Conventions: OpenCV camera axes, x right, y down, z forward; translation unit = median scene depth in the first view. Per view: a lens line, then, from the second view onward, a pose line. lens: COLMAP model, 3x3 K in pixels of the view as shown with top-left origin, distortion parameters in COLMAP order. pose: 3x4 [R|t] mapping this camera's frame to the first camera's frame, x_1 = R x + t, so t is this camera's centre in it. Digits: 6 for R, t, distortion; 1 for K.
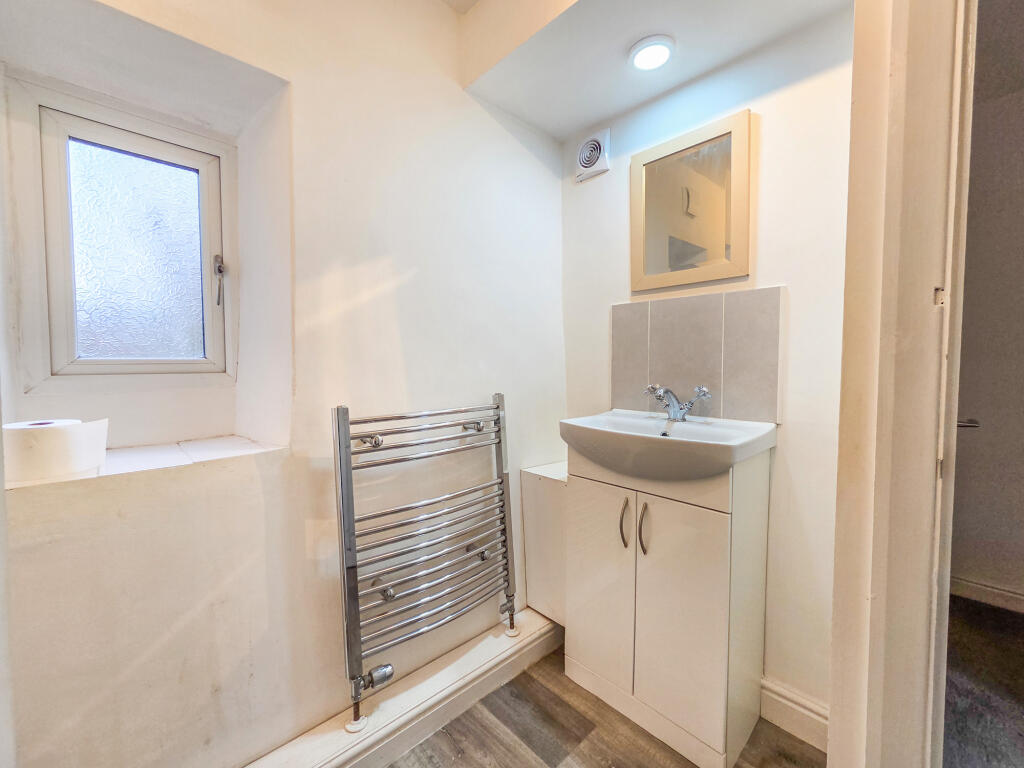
lens RADIAL K [[428.8, 0, 508.9], [0, 428.8, 379.3], [0, 0, 1]] dist [0.004121, -0.000218]
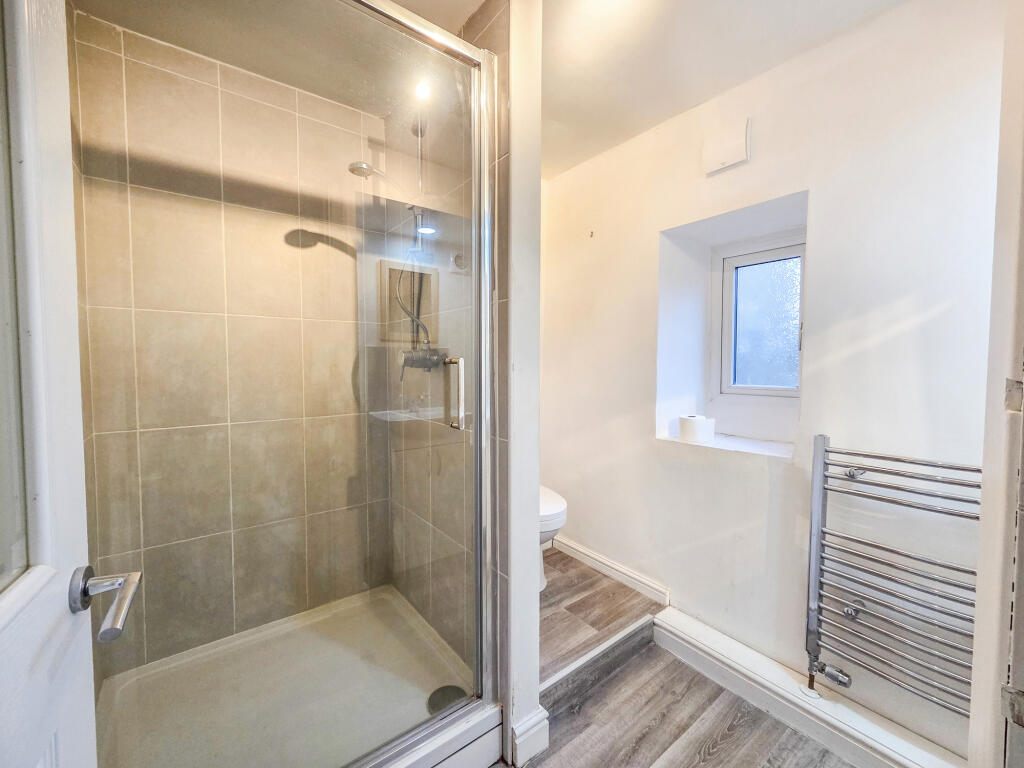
lens RADIAL K [[428.8, 0, 508.9], [0, 428.8, 379.3], [0, 0, 1]] dist [0.004121, -0.000218]
pose [[-0.093433, 0.046736, -0.994528, 0.910044], [-0.039610, 0.997932, 0.050618, -0.124365], [0.994837, 0.044122, -0.091389, 0.210269]]
